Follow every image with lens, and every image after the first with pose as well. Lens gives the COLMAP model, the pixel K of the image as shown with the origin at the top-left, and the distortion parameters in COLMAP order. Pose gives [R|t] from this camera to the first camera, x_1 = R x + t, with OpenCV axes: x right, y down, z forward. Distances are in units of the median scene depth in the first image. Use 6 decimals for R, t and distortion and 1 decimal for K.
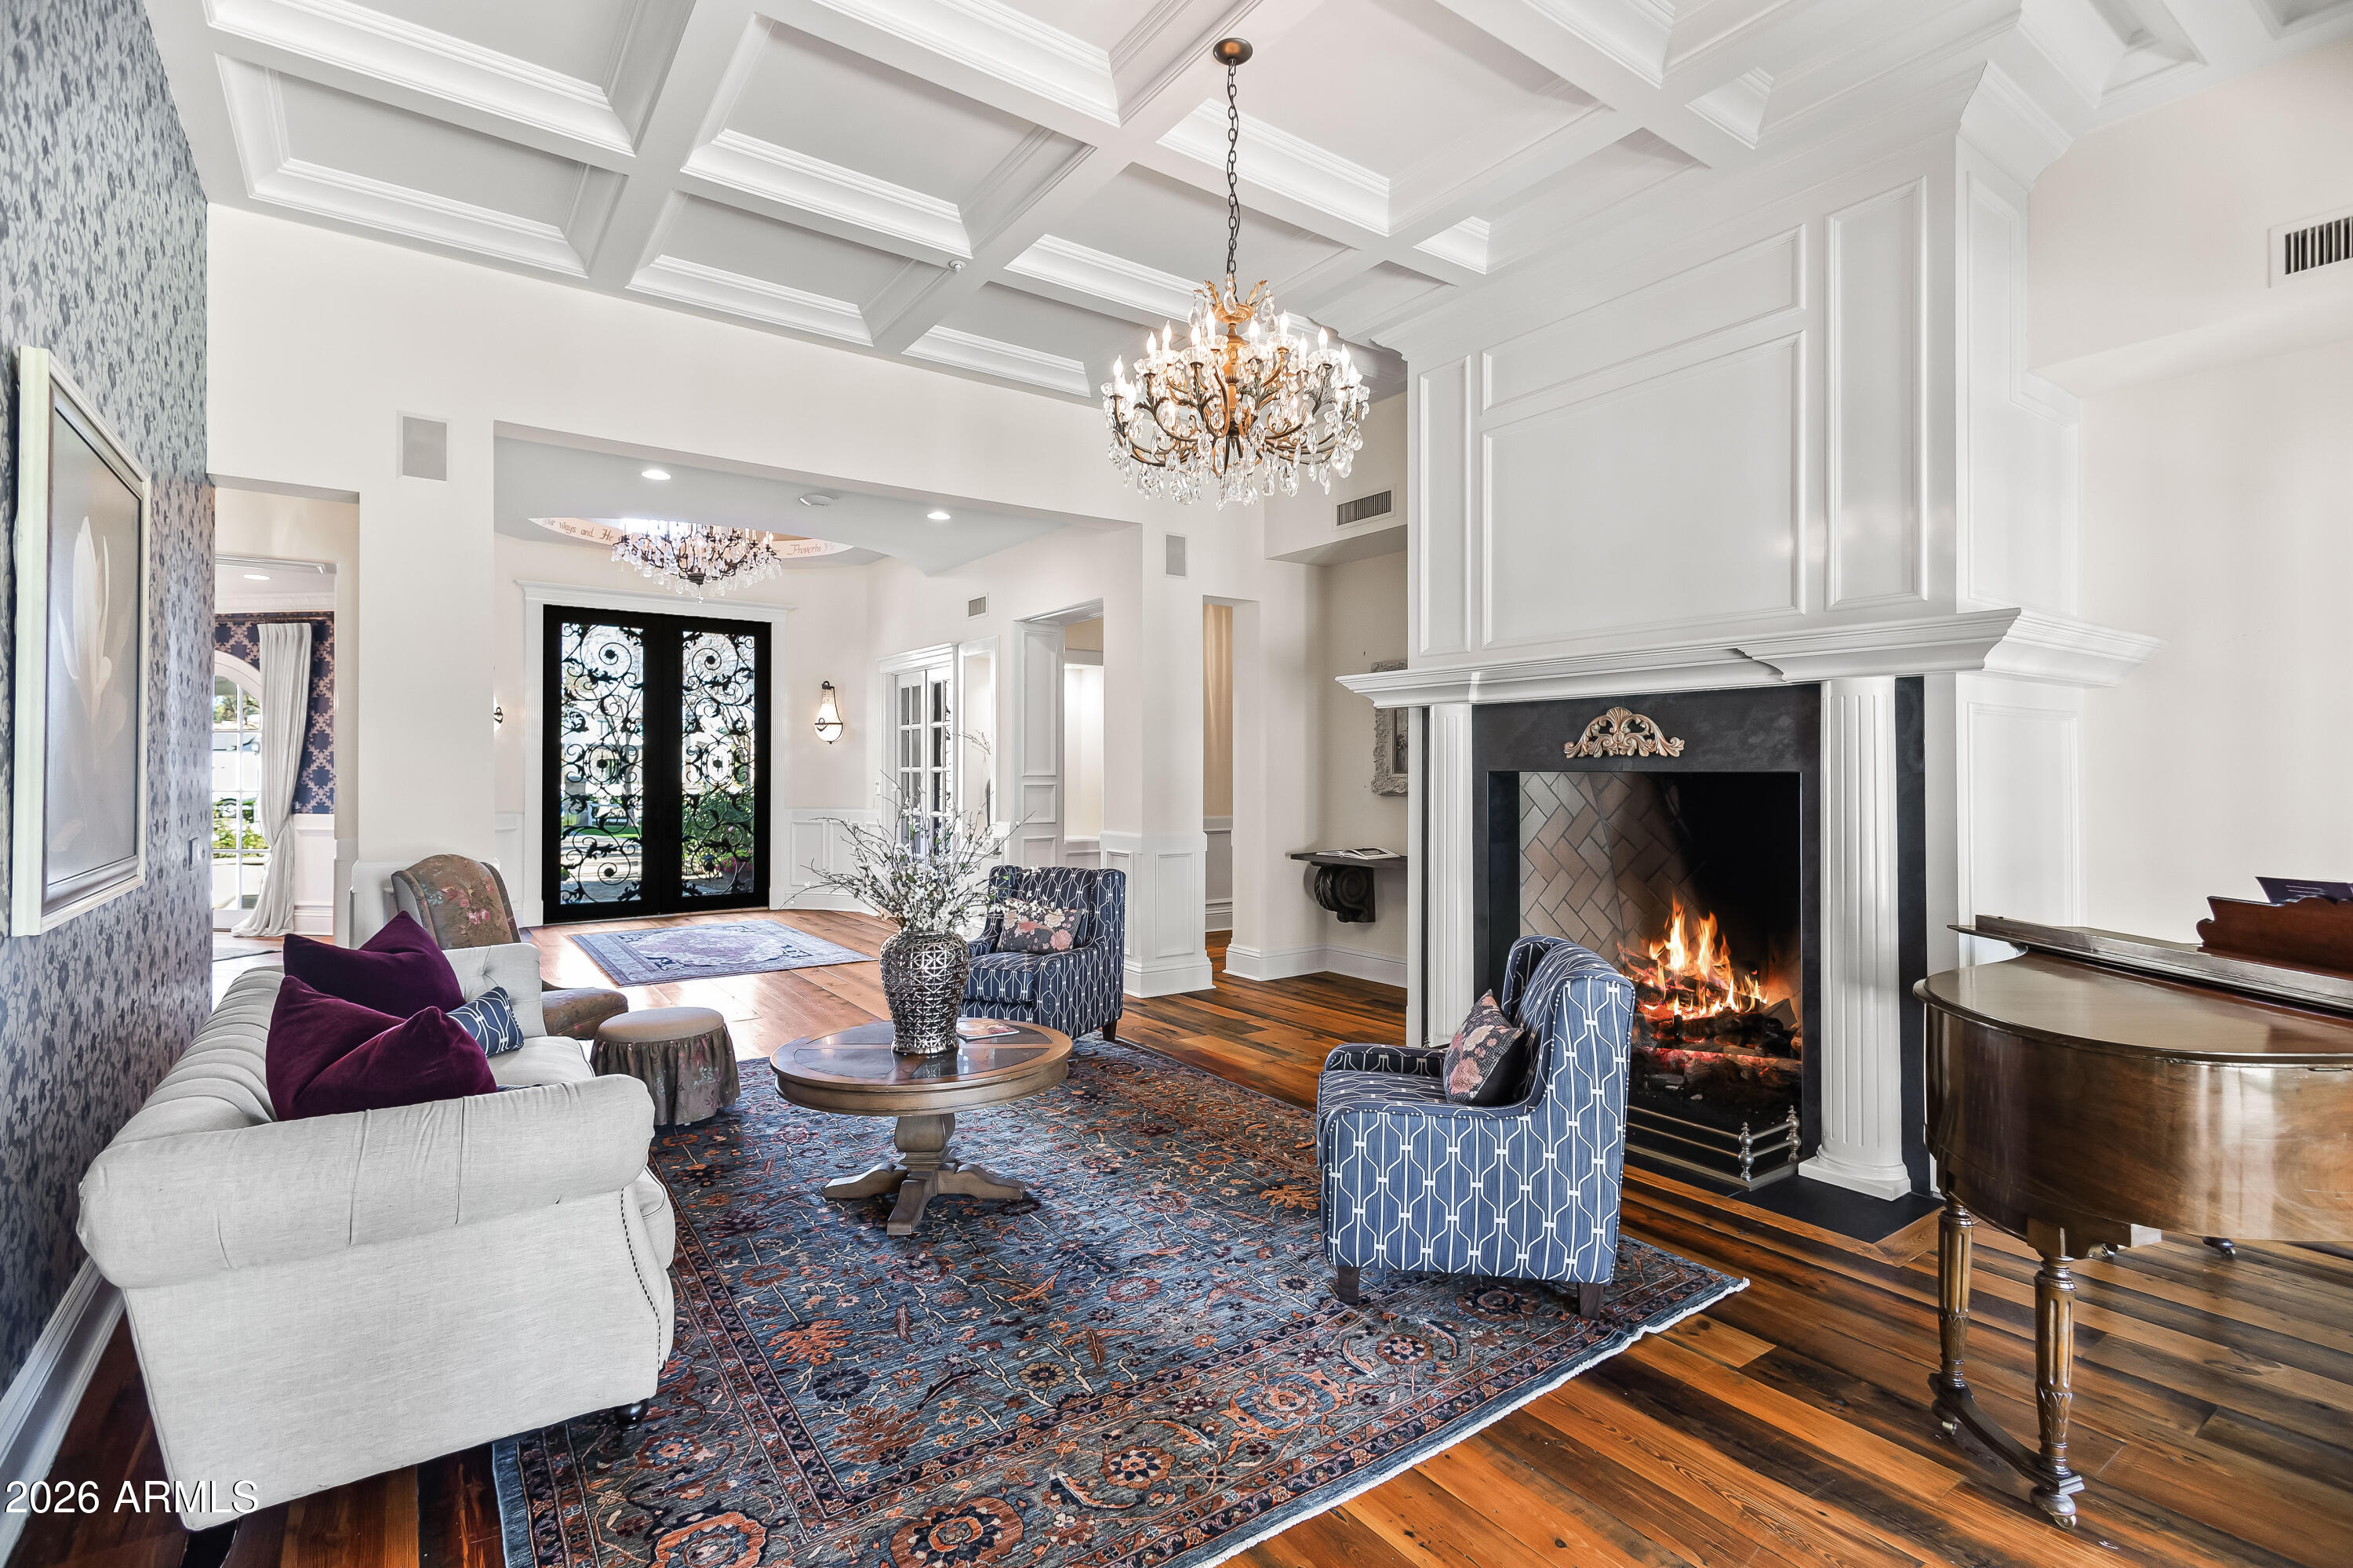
lens RADIAL K [[1111.2, 0, 1192.2], [0, 1111.2, 774.1], [0, 0, 1]] dist [0.010970, -0.003927]
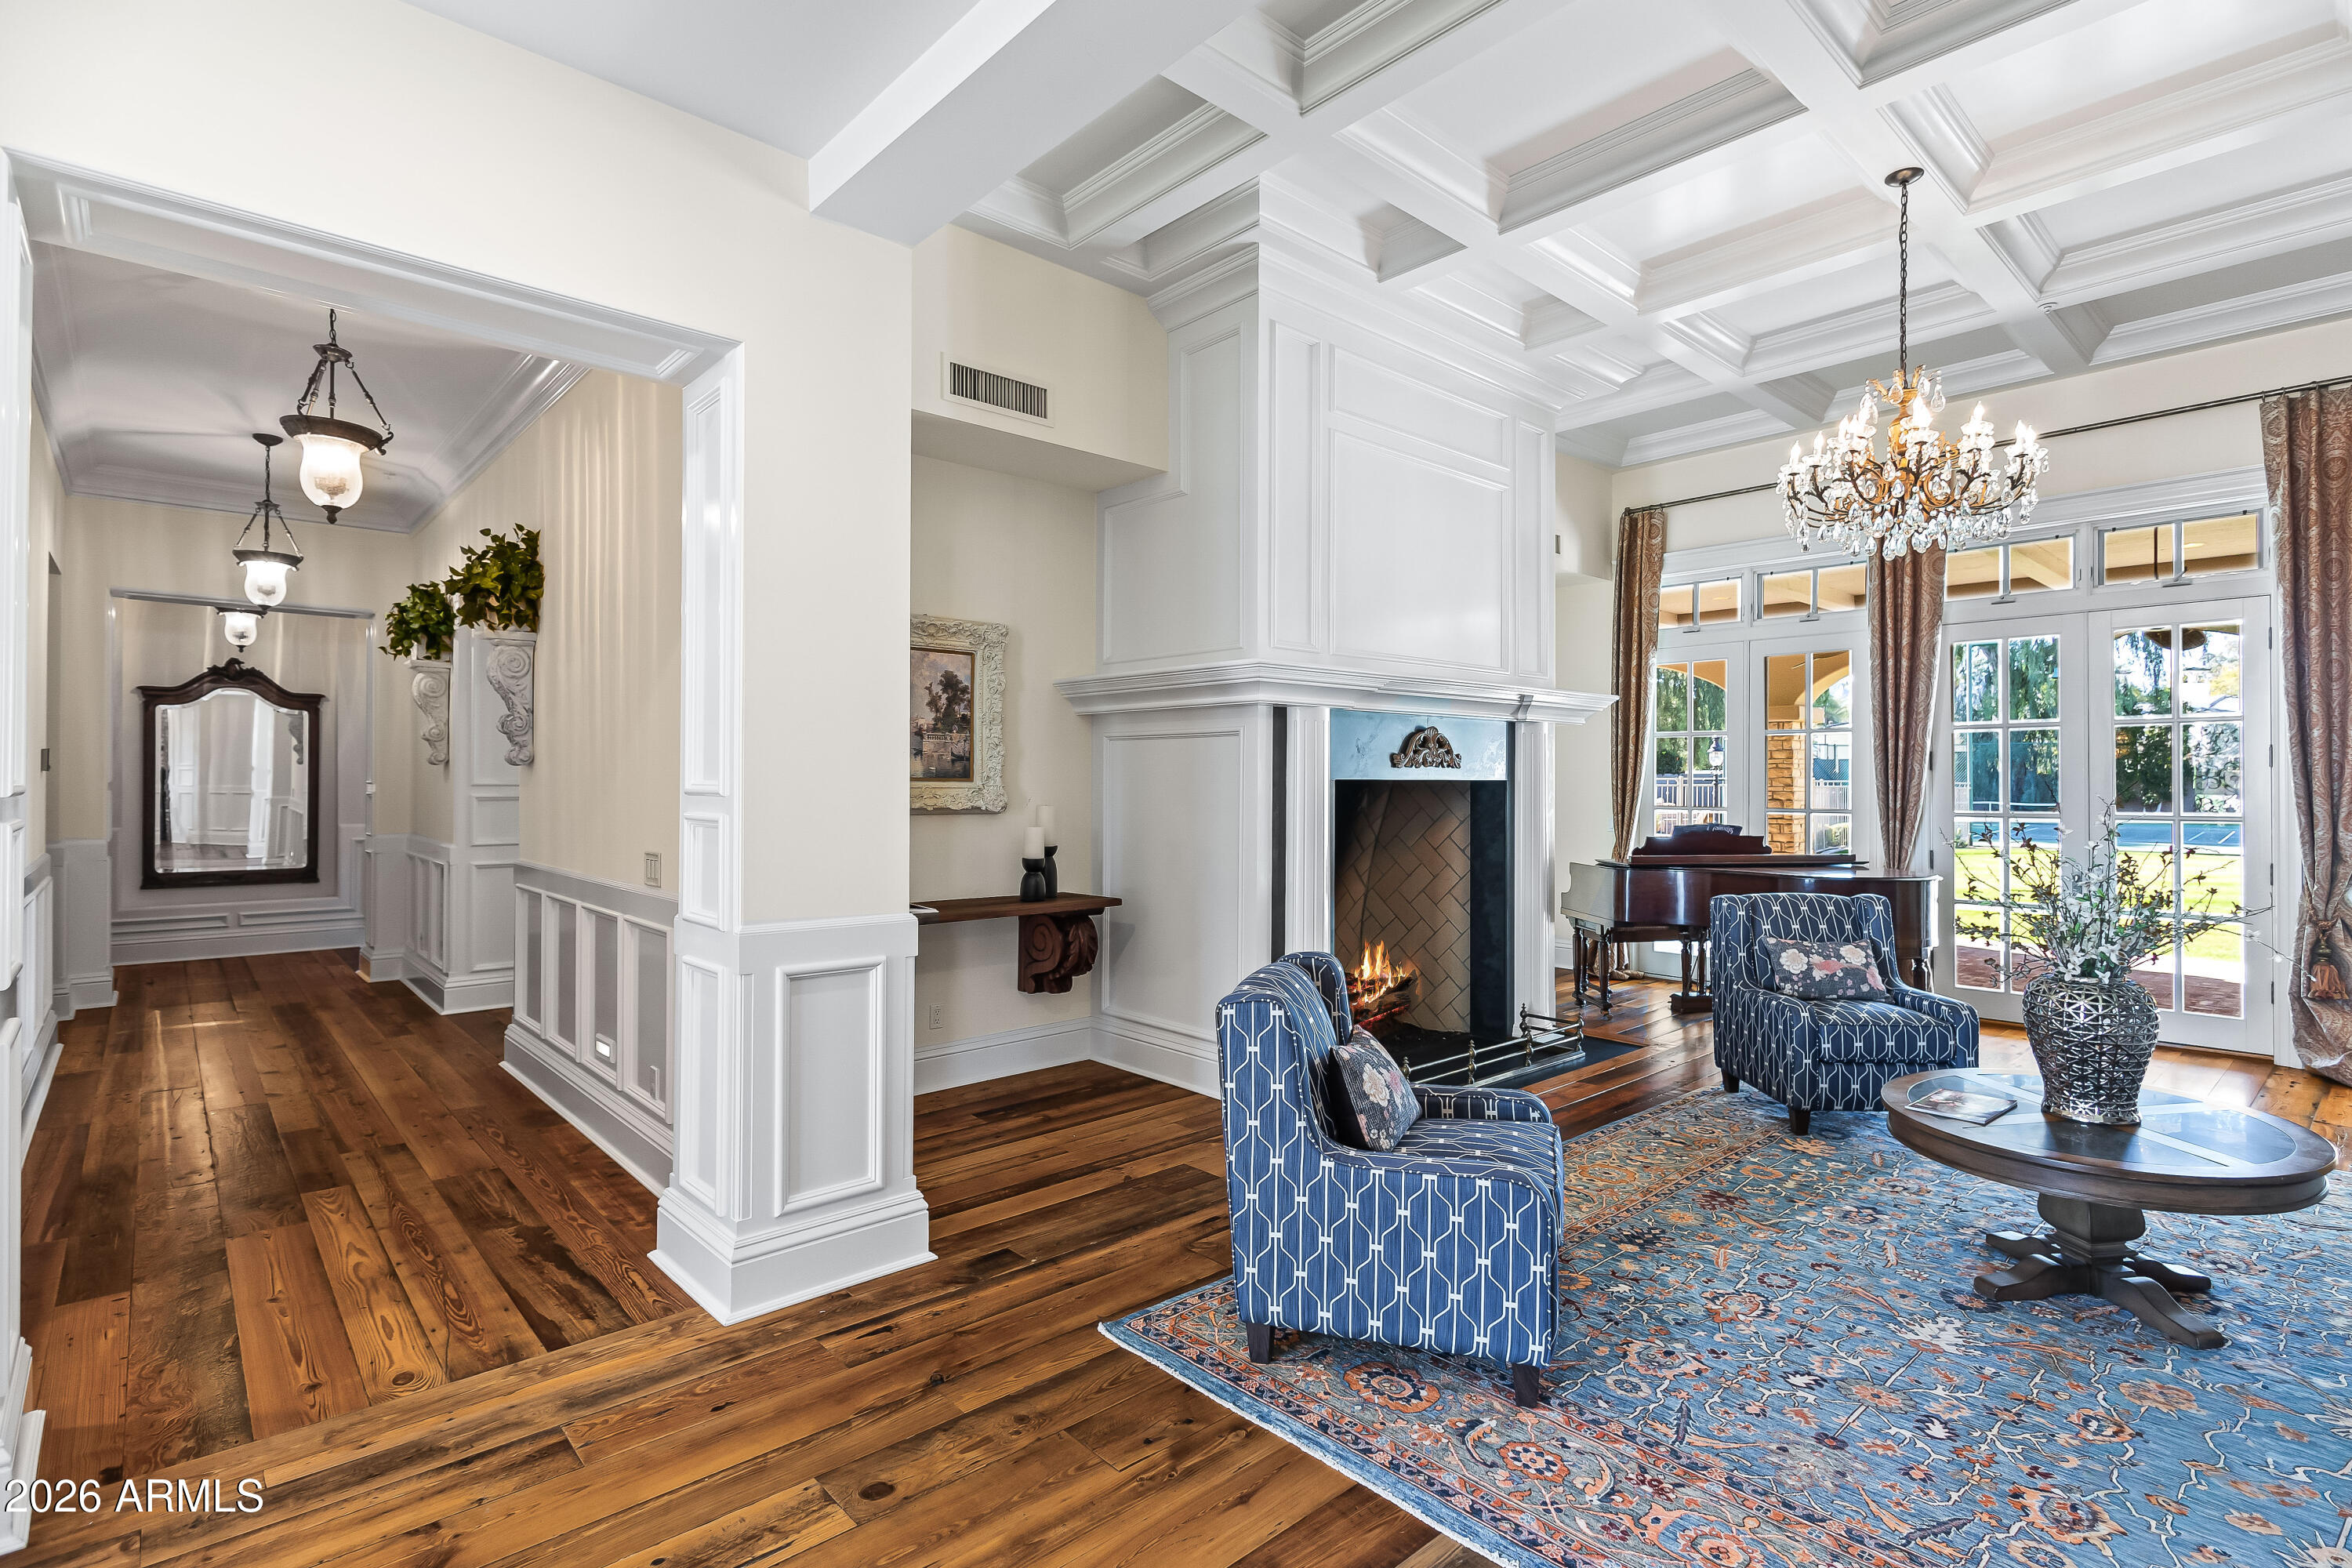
lens RADIAL K [[1110.7, 0, 1198.5], [0, 1110.7, 775.5], [0, 0, 1]] dist [0.010970, -0.003927]
pose [[-0.121657, 0.002470, 0.992569, -0.887873], [-0.008505, 0.999958, -0.003531, -0.002339], [-0.992536, -0.008872, -0.121630, 1.584668]]
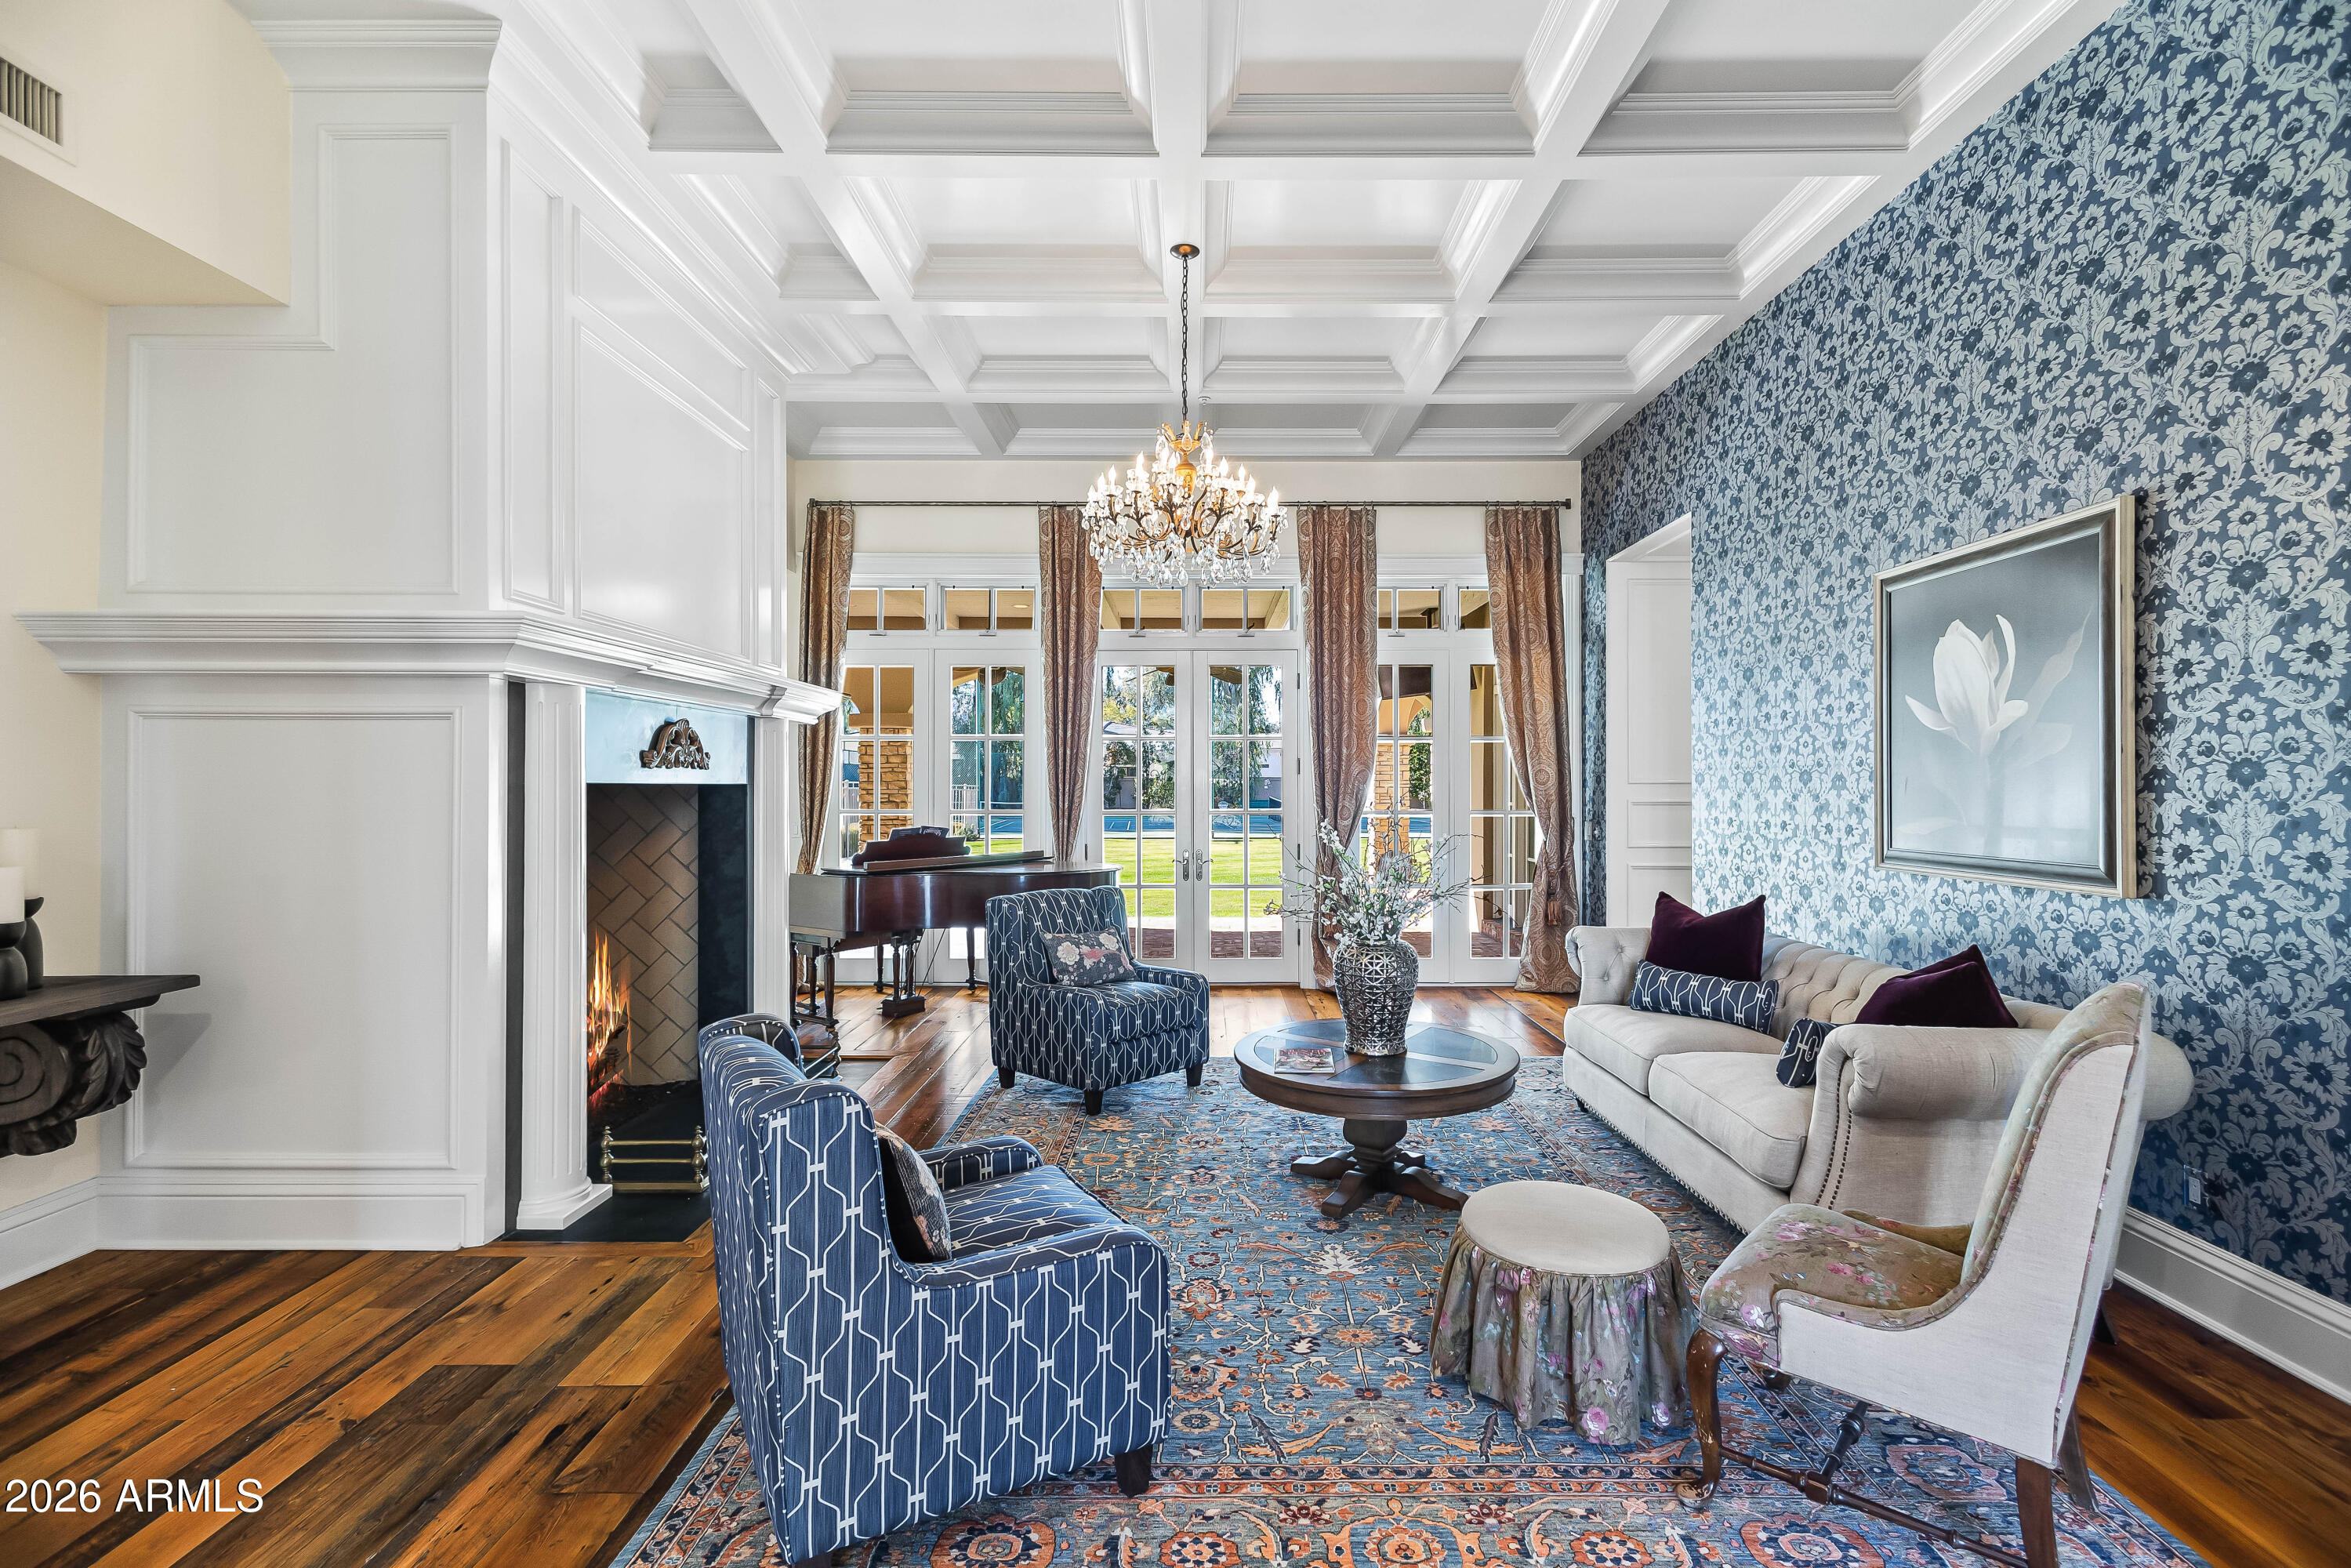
lens RADIAL K [[1110.3, 0, 1190.7], [0, 1110.3, 787.4], [0, 0, 1]] dist [0.010970, -0.003927]
pose [[-0.811278, -0.004229, 0.584645, -0.638694], [-0.006839, 0.999974, -0.002256, -0.000715], [-0.584621, -0.005828, -0.811286, 1.752009]]
